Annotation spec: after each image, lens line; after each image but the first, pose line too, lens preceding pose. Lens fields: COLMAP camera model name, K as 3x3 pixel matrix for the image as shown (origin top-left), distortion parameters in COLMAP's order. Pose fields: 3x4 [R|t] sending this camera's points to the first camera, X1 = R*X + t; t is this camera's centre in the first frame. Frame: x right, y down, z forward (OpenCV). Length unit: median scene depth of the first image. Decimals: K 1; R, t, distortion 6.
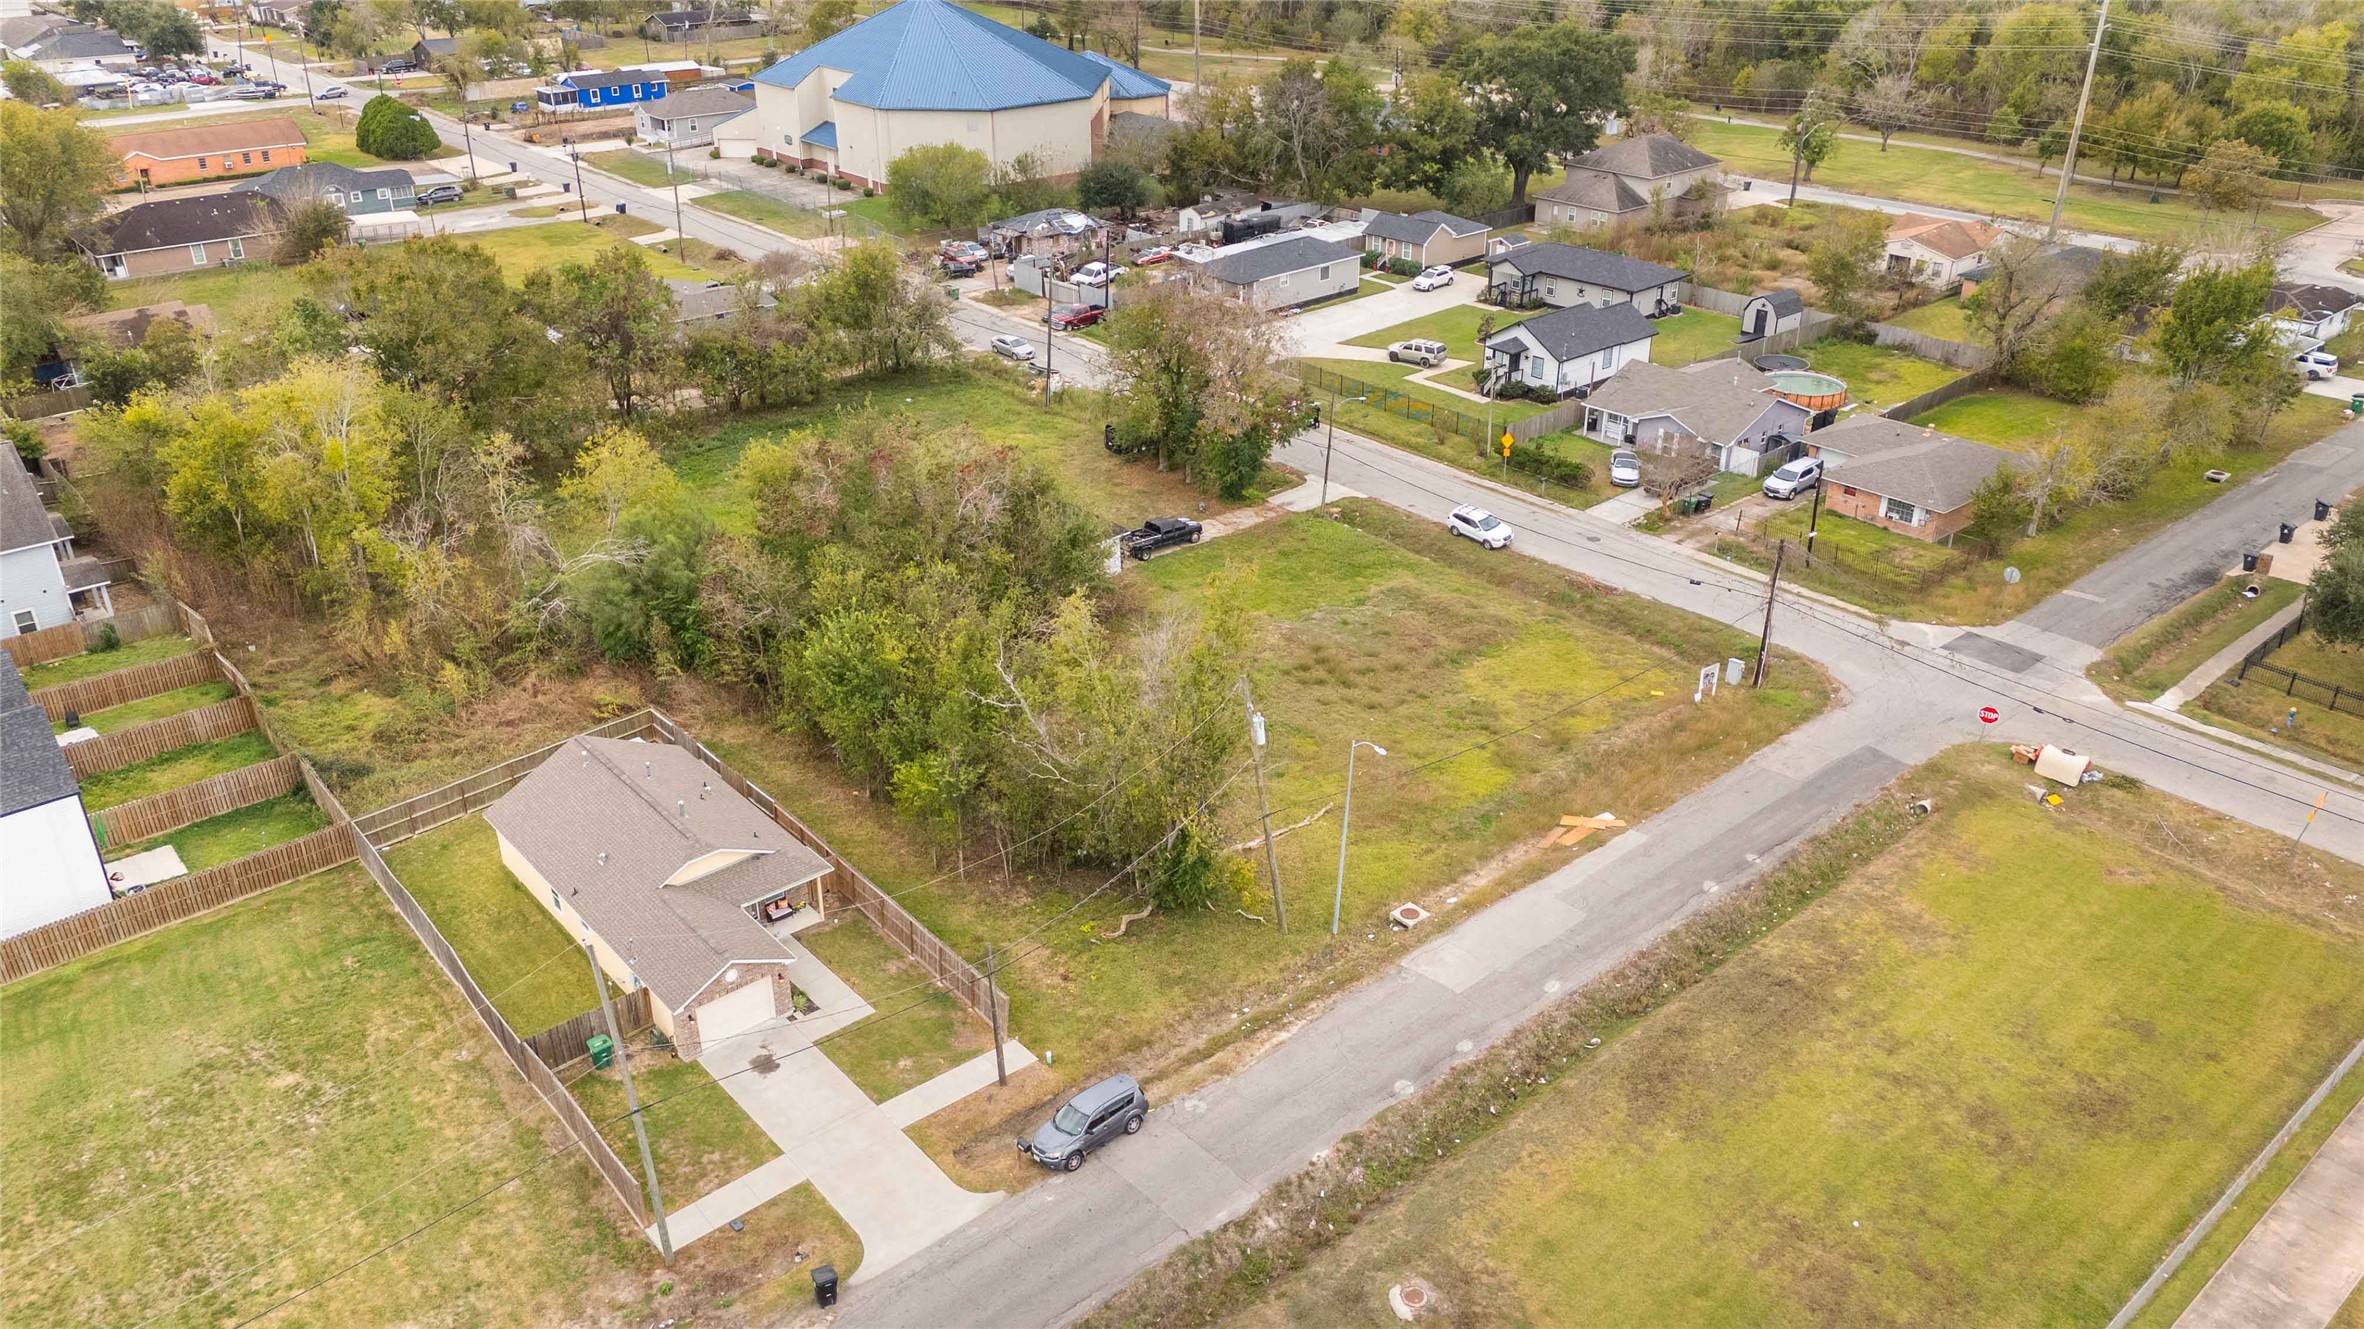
lens RADIAL K [[1724.3, 0, 1191.7], [0, 1724.3, 670.5], [0, 0, 1]] dist [0.090255, -0.097310]
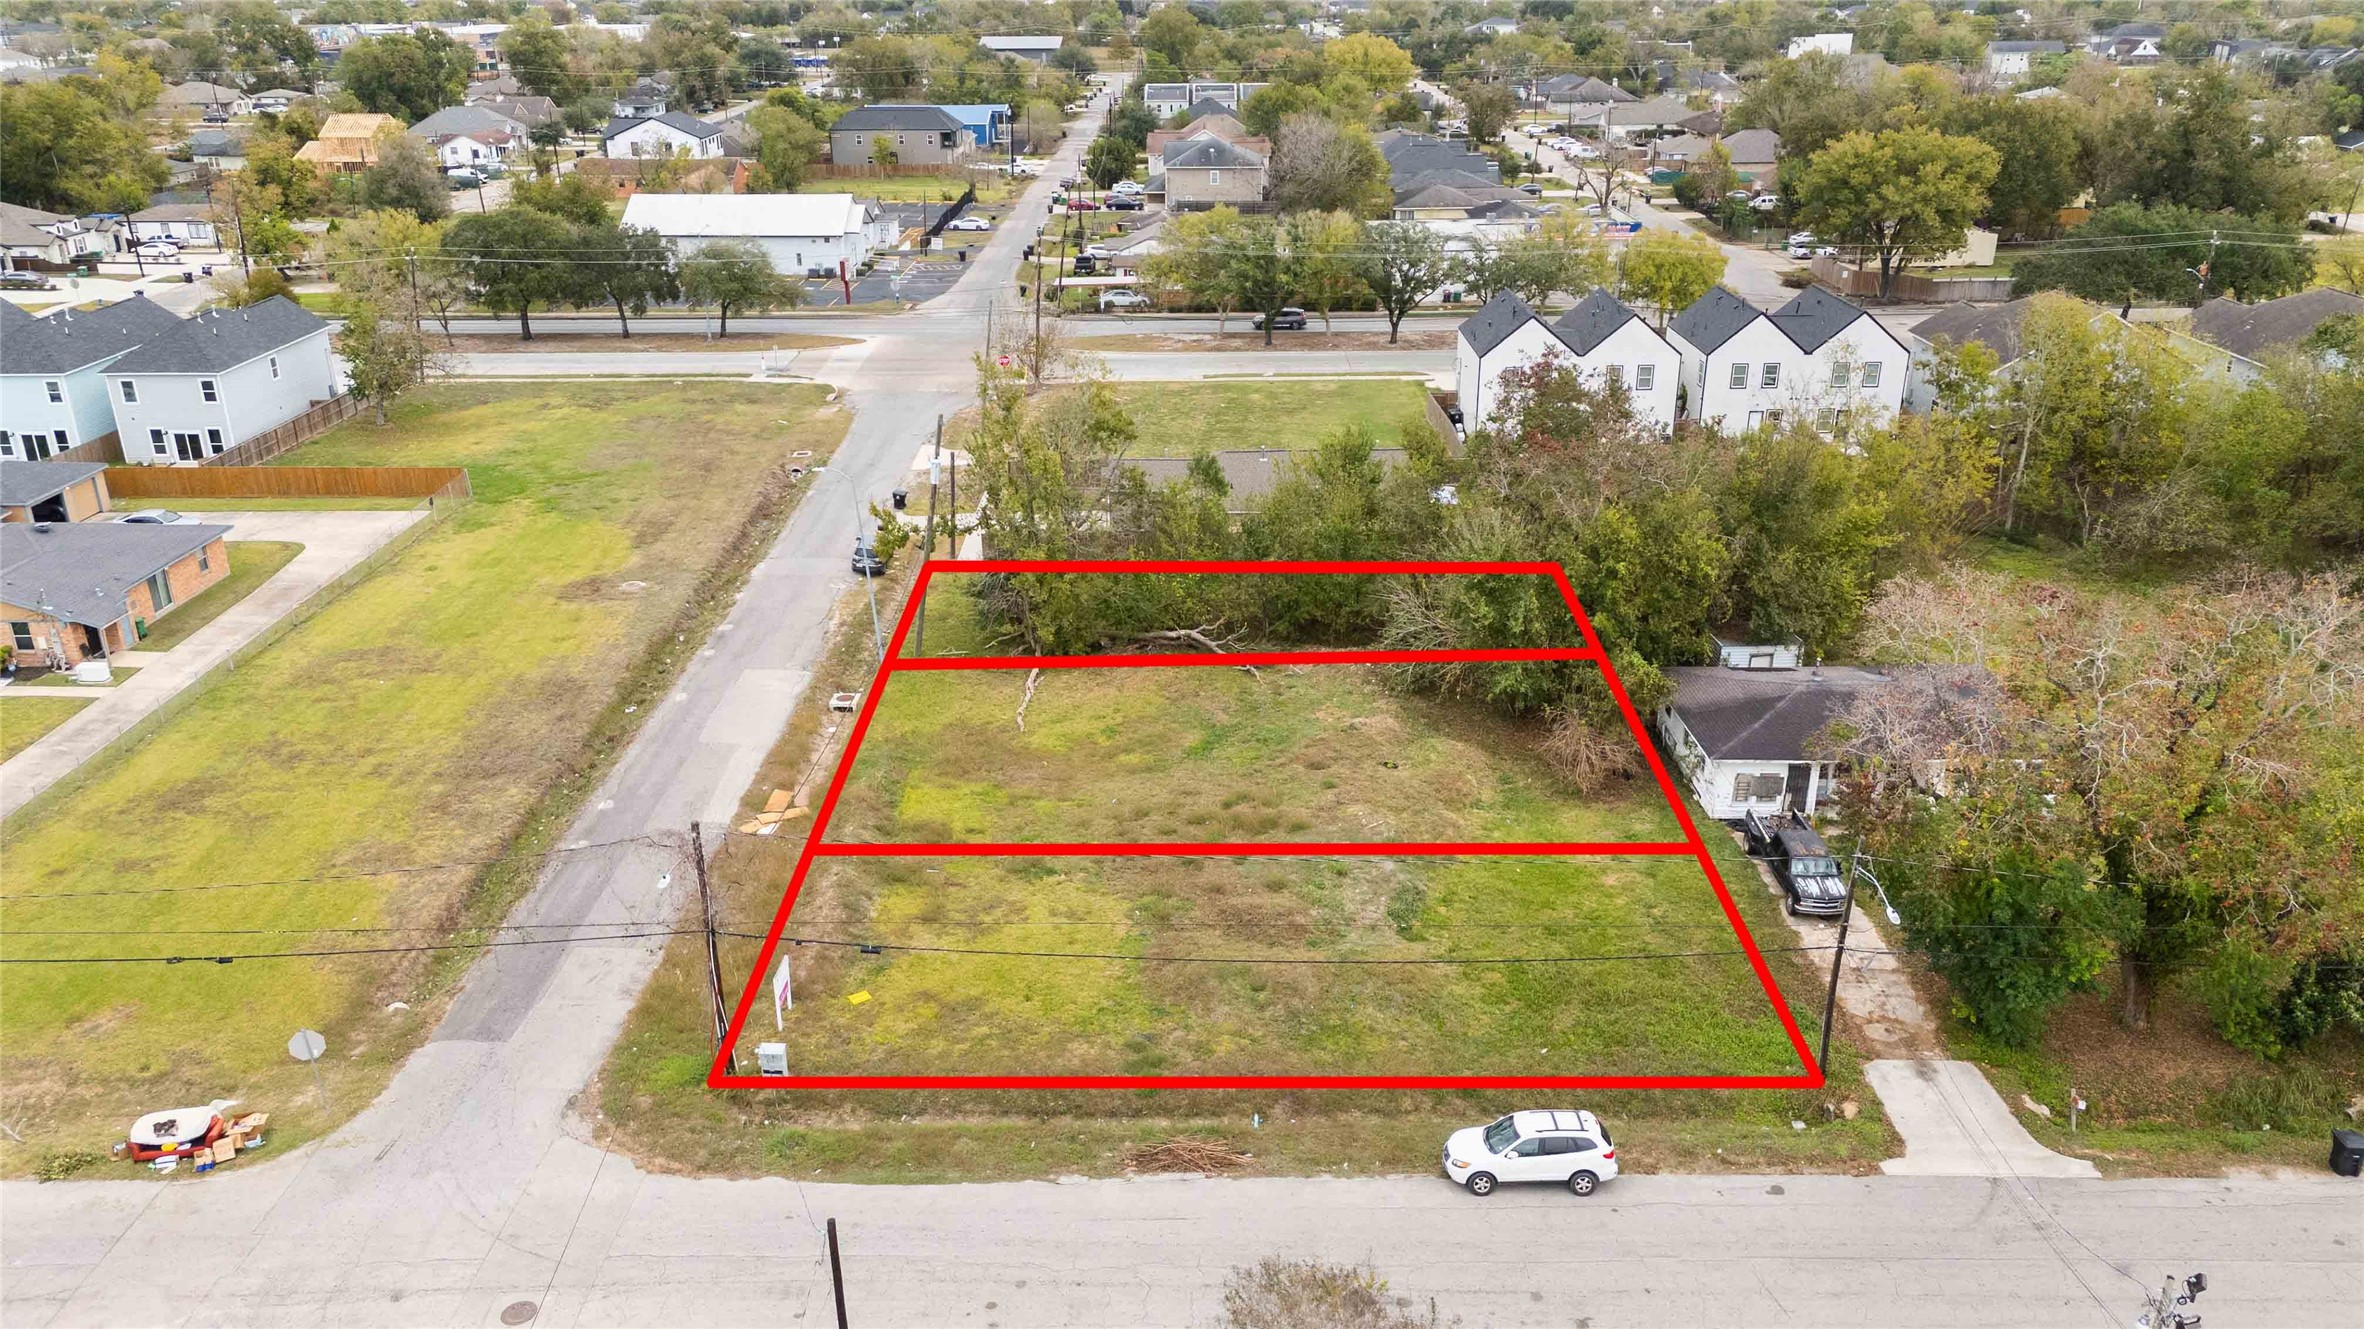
lens RADIAL K [[1724.3, 0, 1191.7], [0, 1724.3, 670.5], [0, 0, 1]] dist [0.090255, -0.097310]
pose [[-0.657245, 0.292224, -0.694719, 0.585206], [-0.334958, 0.712479, 0.616584, -0.487763], [0.675154, 0.637949, -0.370390, 1.237241]]
